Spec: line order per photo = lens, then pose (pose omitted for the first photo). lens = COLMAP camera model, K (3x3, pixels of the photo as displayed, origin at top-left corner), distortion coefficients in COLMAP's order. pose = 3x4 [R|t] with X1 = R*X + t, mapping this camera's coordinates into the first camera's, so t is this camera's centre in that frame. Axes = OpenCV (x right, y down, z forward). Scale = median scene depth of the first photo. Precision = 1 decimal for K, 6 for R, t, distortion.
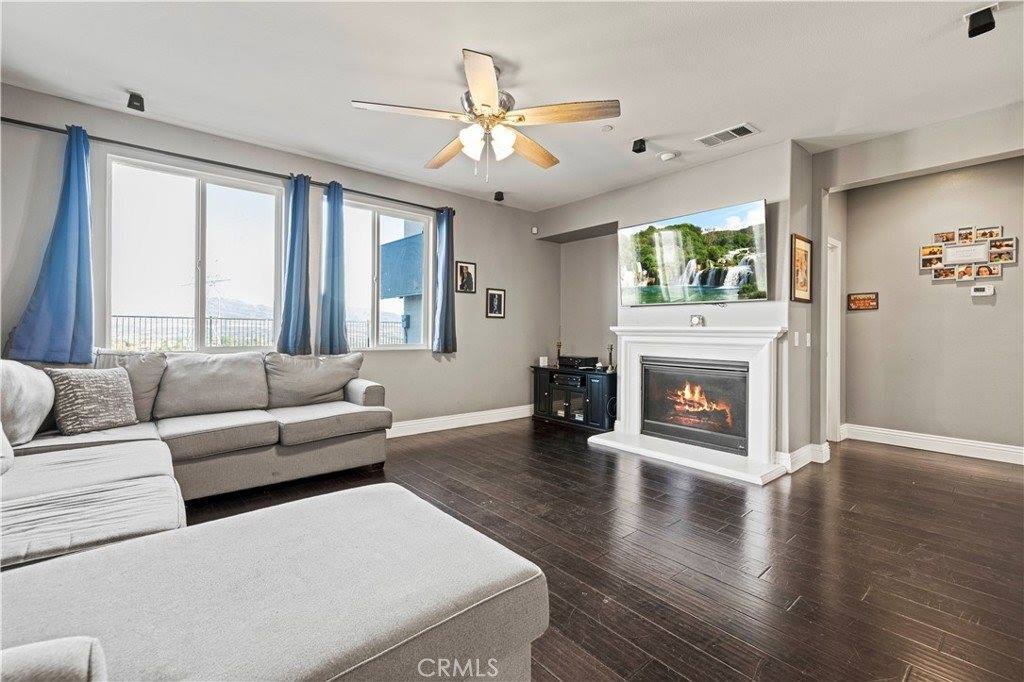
lens RADIAL K [[442.4, 0, 506.5], [0, 442.4, 328.5], [0, 0, 1]] dist [0.002503, 0.000433]
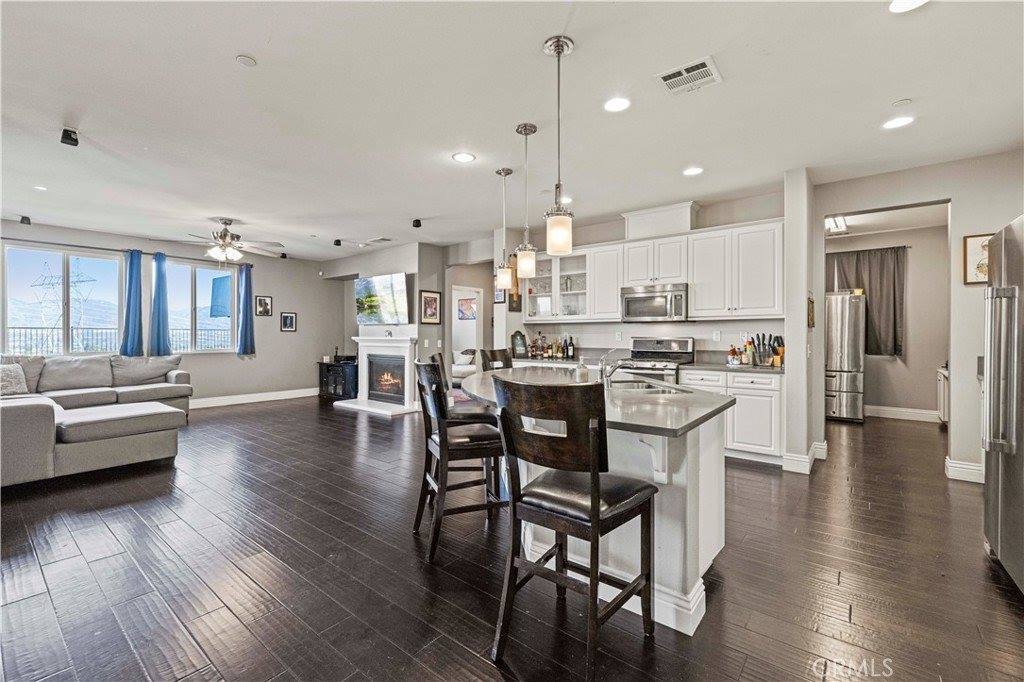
lens RADIAL K [[442.4, 0, 509.5], [0, 442.4, 335.0], [0, 0, 1]] dist [0.002503, 0.000433]
pose [[0.982020, -0.007910, 0.188612, 0.525883], [0.006424, 0.999943, 0.008487, -0.023037], [-0.188669, -0.007123, 0.982015, -0.793969]]
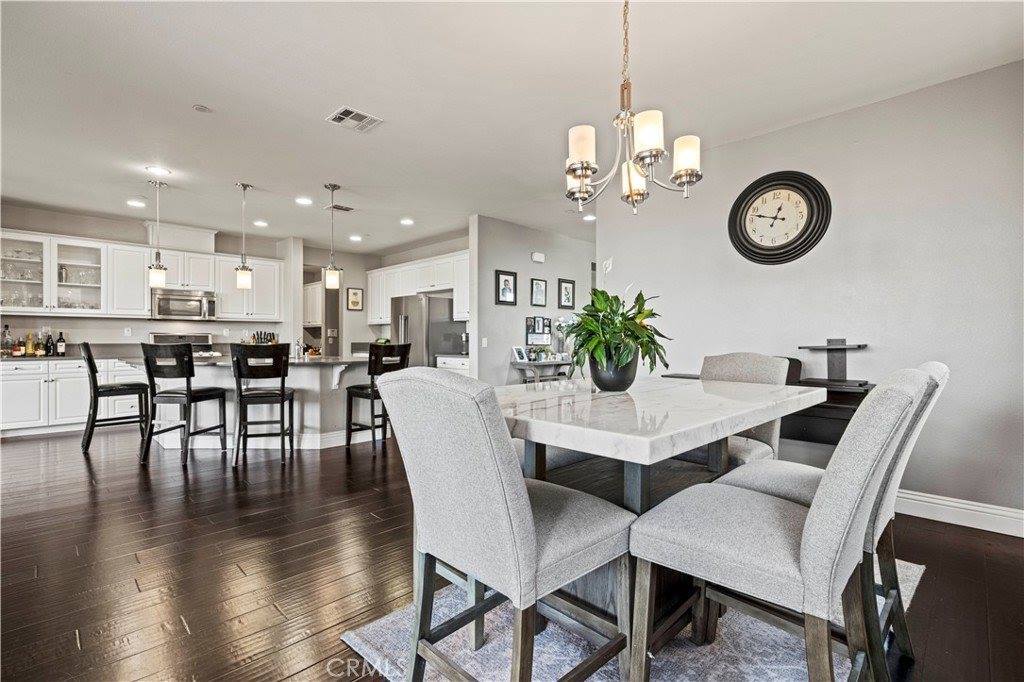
lens RADIAL K [[466.0, 0, 505.9], [0, 466.0, 341.5], [0, 0, 1]] dist [-0.002318, -0.000154]
pose [[-0.082405, -0.012228, 0.996524, -0.423393], [-0.008222, 0.999899, 0.011589, -0.003298], [-0.996565, -0.007238, -0.082497, -0.625756]]
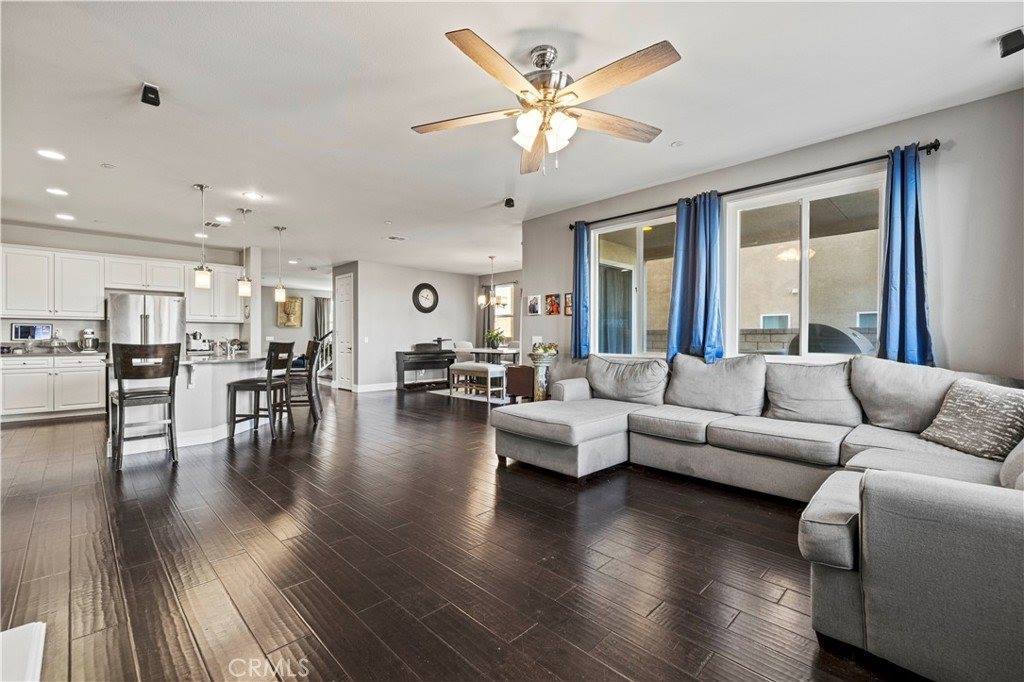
lens RADIAL K [[439.9, 0, 511.9], [0, 439.9, 340.7], [0, 0, 1]] dist [0.000115, -0.000008]
pose [[-0.996366, -0.009200, -0.084672, 0.065395], [-0.009192, 0.999958, -0.000485, 0.010781], [0.084673, 0.000295, -0.996409, 1.129647]]
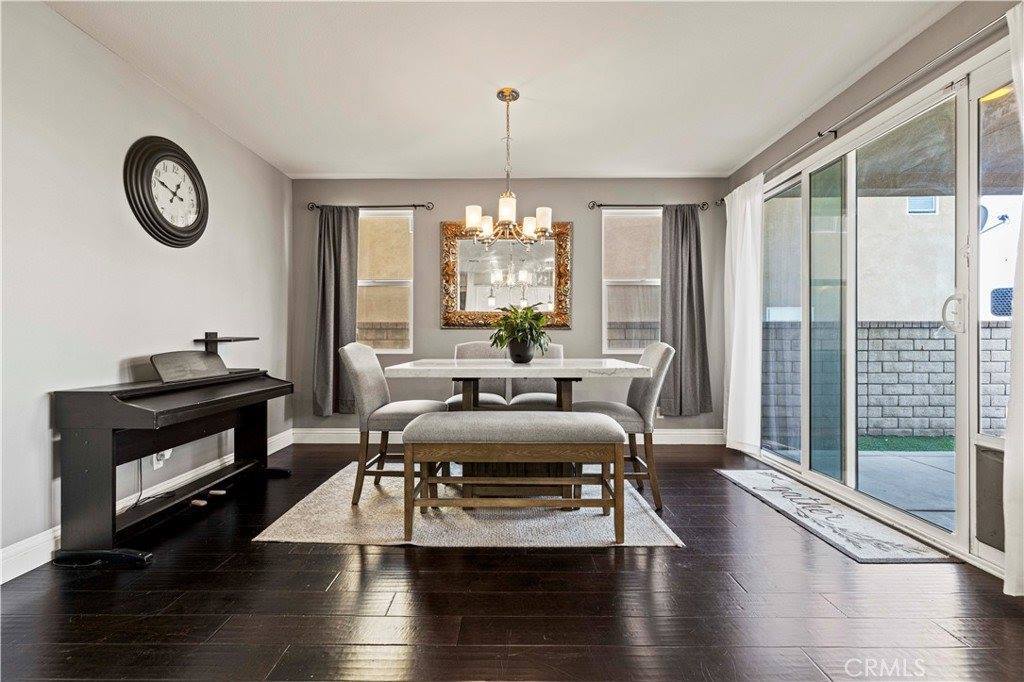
lens RADIAL K [[442.4, 0, 508.9], [0, 442.4, 338.9], [0, 0, 1]] dist [0.002503, 0.000433]
pose [[-0.652620, -0.005437, -0.757666, 0.482980], [0.000283, 0.999972, -0.007420, 0.013489], [0.757685, -0.005057, -0.652601, -0.341846]]
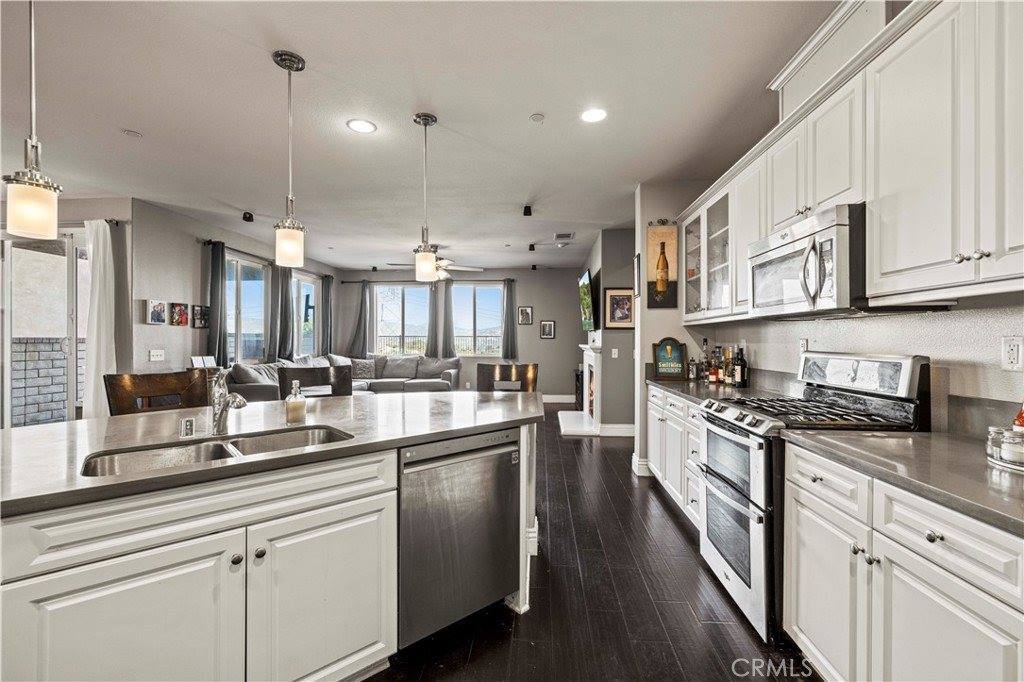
lens RADIAL K [[442.4, 0, 509.3], [0, 442.4, 340.6], [0, 0, 1]] dist [0.002503, 0.000433]
pose [[0.709402, -0.006318, -0.704776, 1.212603], [0.008051, 0.999967, -0.000860, -0.019653], [0.704758, -0.005064, 0.709429, -0.296743]]
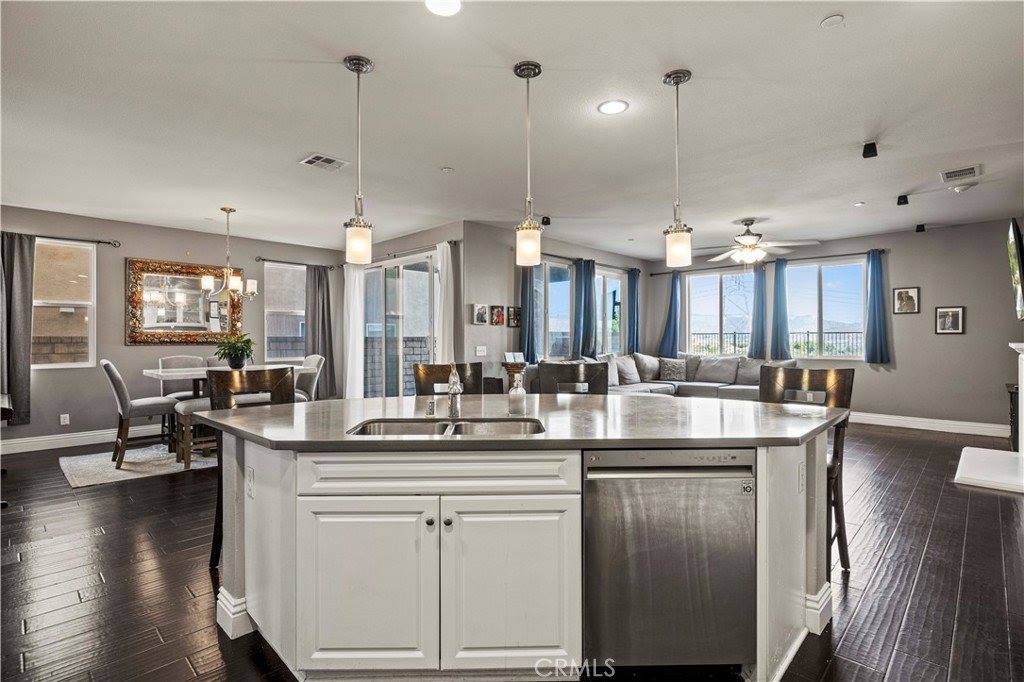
lens RADIAL K [[497.7, 0, 506.9], [0, 497.7, 338.1], [0, 0, 1]] dist [-0.000894, 0.000118]
pose [[0.089990, -0.009603, -0.995896, 1.267454], [0.008174, 0.999927, -0.008904, -0.014959], [0.995909, -0.007339, 0.090062, -0.193679]]
